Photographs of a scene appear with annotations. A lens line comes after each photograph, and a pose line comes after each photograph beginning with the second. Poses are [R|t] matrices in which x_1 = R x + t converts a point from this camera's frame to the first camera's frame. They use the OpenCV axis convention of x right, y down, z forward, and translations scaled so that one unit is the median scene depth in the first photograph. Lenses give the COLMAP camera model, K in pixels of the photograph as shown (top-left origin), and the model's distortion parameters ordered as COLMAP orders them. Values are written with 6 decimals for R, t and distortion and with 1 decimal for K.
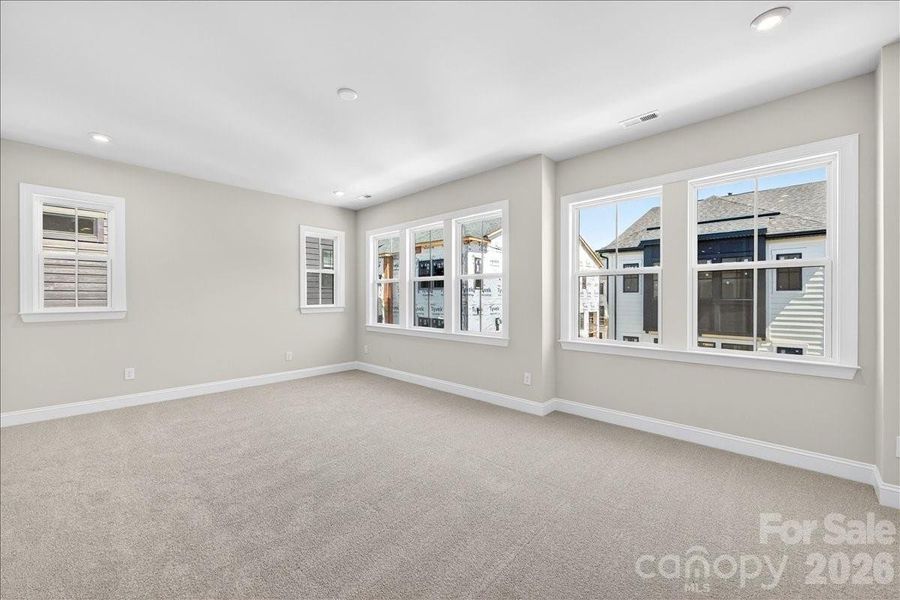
lens RADIAL K [[351.9, 0, 449.3], [0, 351.9, 299.4], [0, 0, 1]] dist [-0.001705, -0.000518]
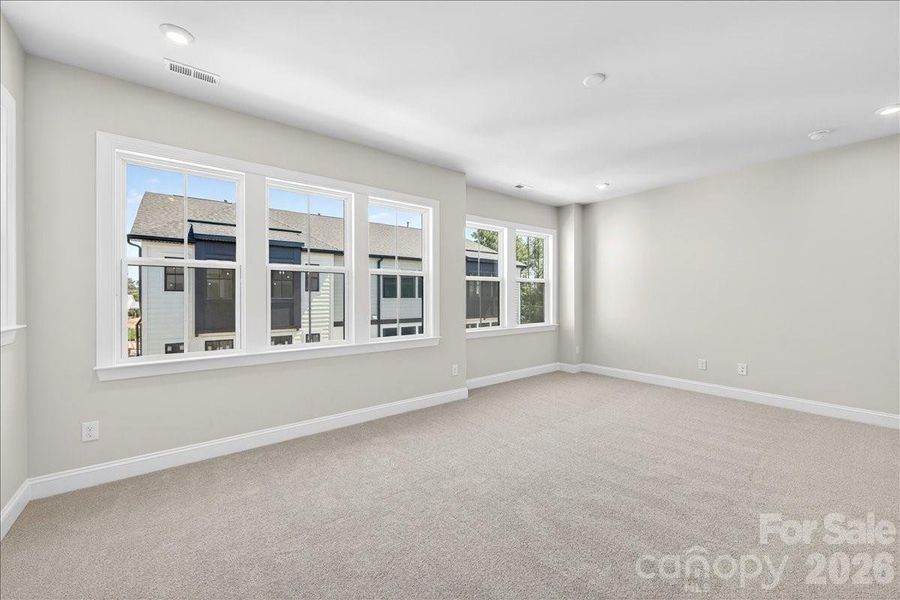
lens RADIAL K [[351.9, 0, 449.3], [0, 351.9, 299.4], [0, 0, 1]] dist [-0.001705, -0.000518]
pose [[0.135447, -0.007543, 0.990756, -0.315516], [0.004184, 0.999966, 0.007041, -0.002602], [-0.990776, 0.003192, 0.135474, 0.307305]]
